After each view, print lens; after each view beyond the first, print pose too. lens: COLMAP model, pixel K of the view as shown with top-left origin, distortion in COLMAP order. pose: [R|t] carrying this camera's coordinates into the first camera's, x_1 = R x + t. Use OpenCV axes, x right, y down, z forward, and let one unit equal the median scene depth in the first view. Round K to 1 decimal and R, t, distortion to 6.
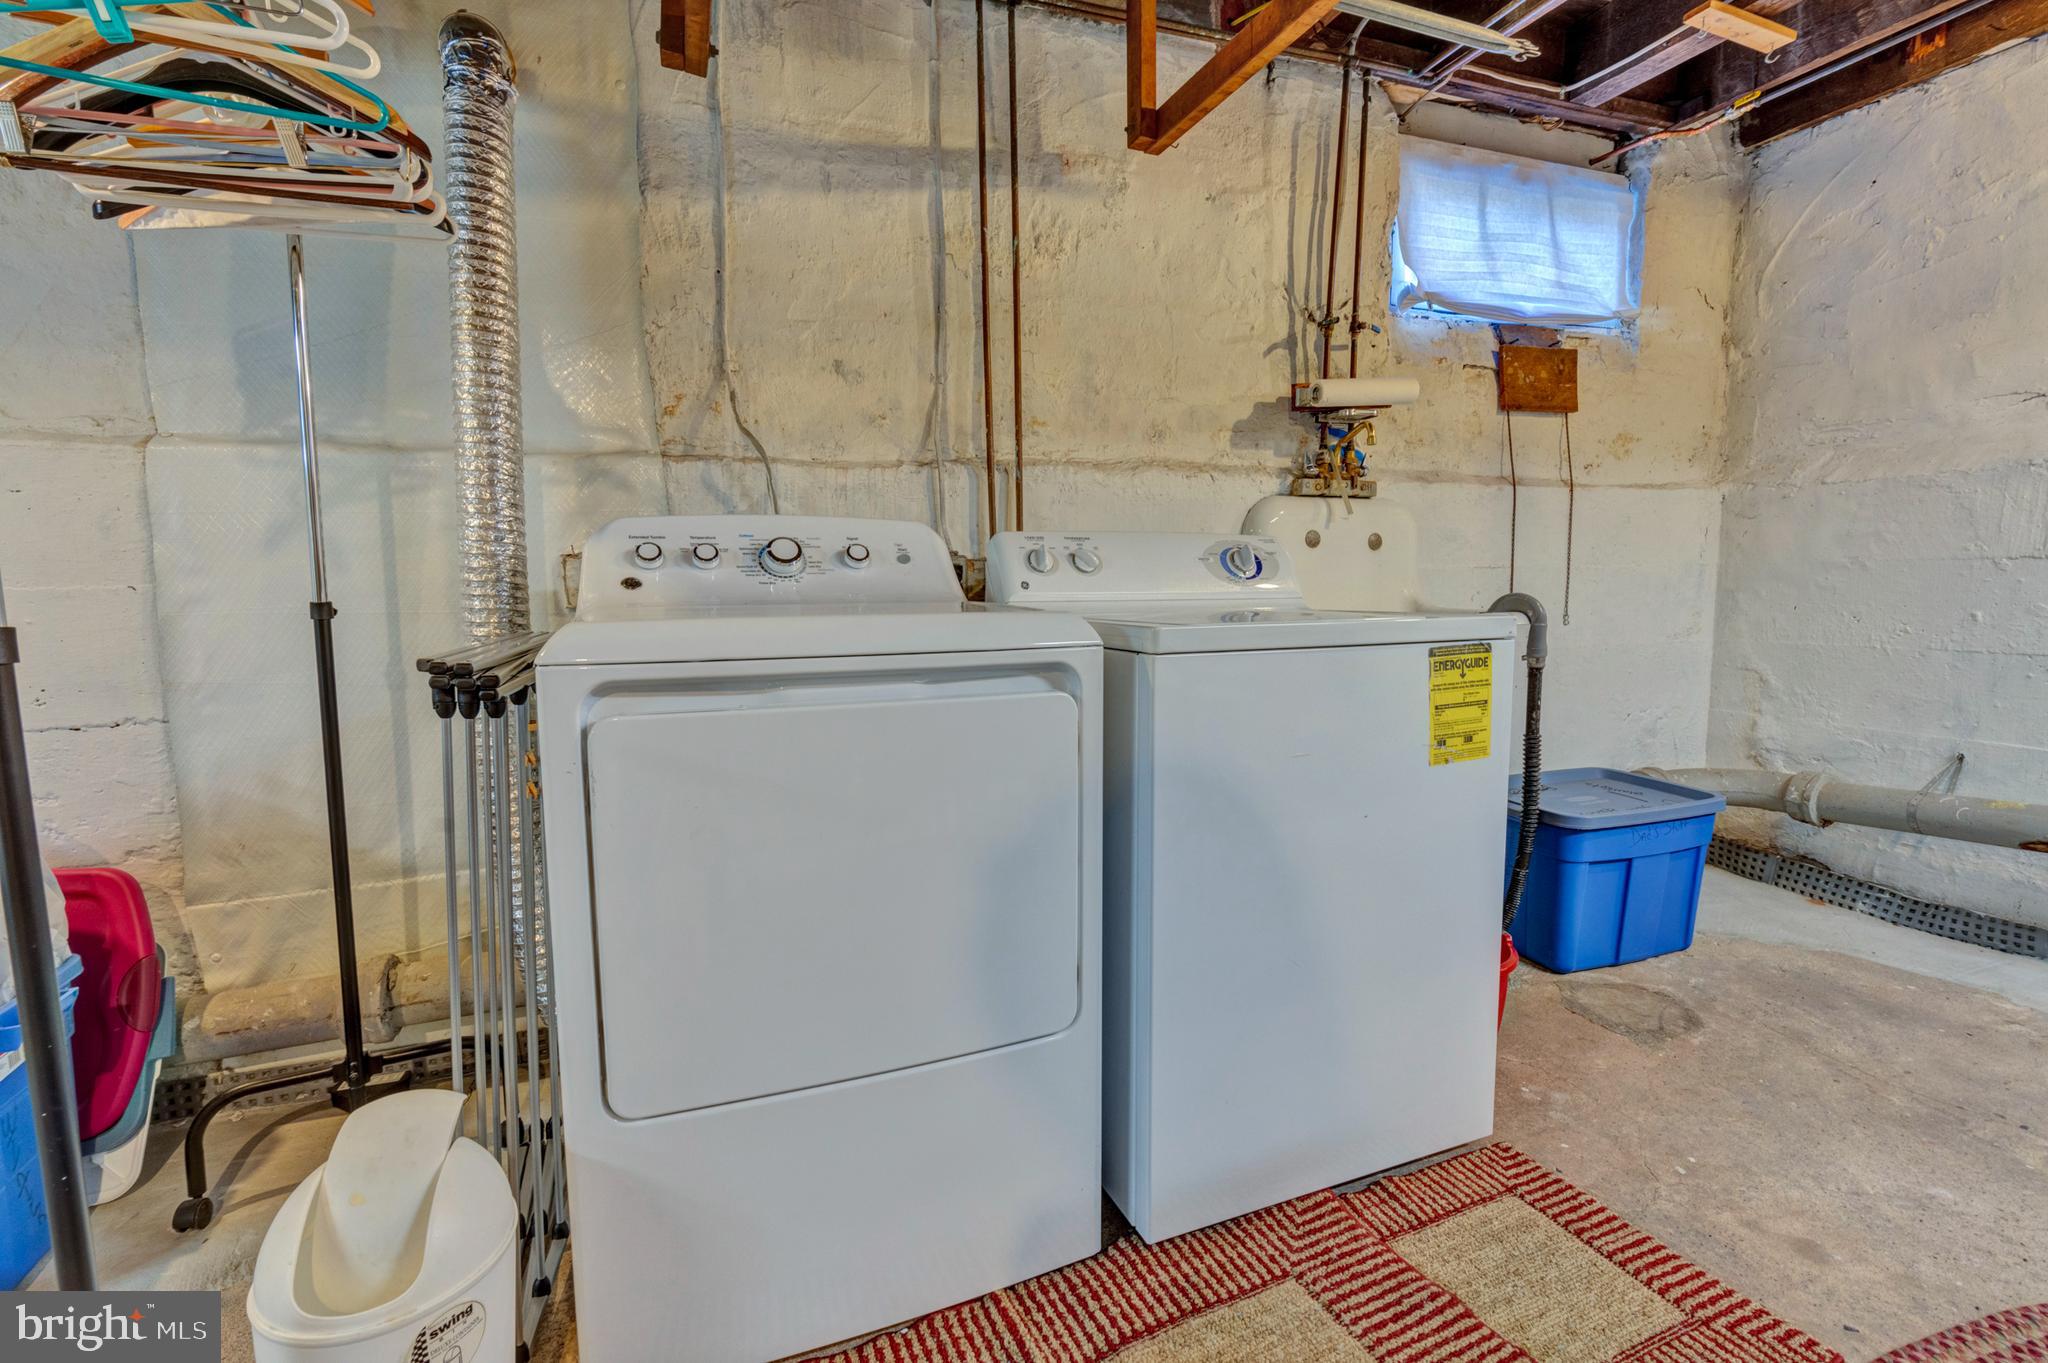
lens RADIAL K [[928.7, 0, 1018.7], [0, 928.7, 681.4], [0, 0, 1]] dist [0.000746, 0.000505]
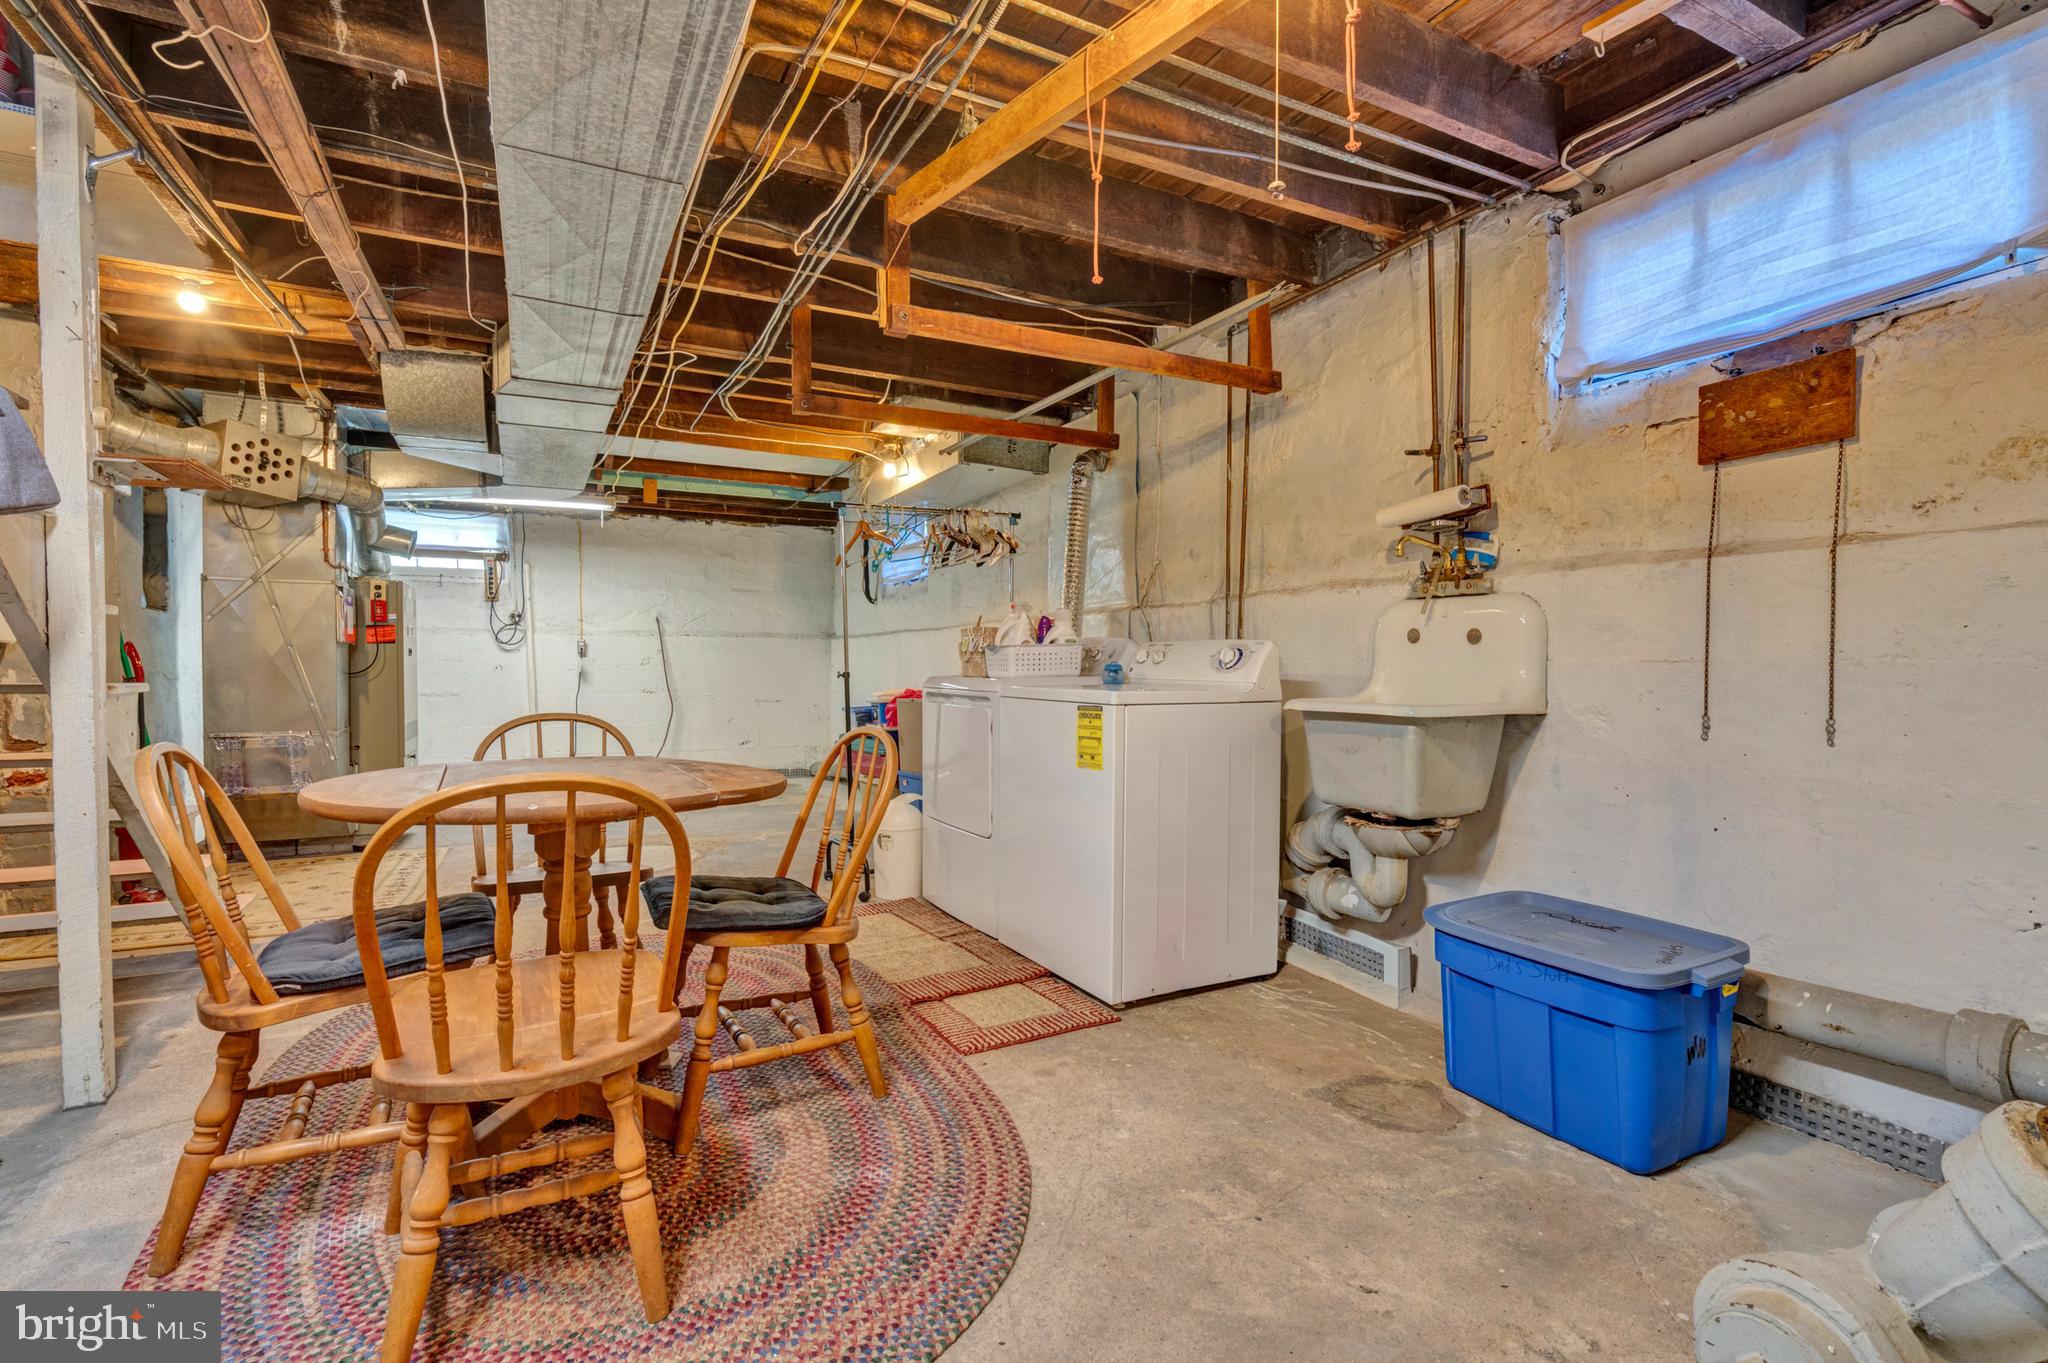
lens RADIAL K [[928.7, 0, 1018.7], [0, 928.7, 681.4], [0, 0, 1]] dist [0.000746, 0.000505]
pose [[0.110637, 0.032790, -0.993320, 1.413180], [-0.108212, 0.993911, 0.020757, -0.067830], [0.987952, 0.105192, 0.113512, 0.390640]]
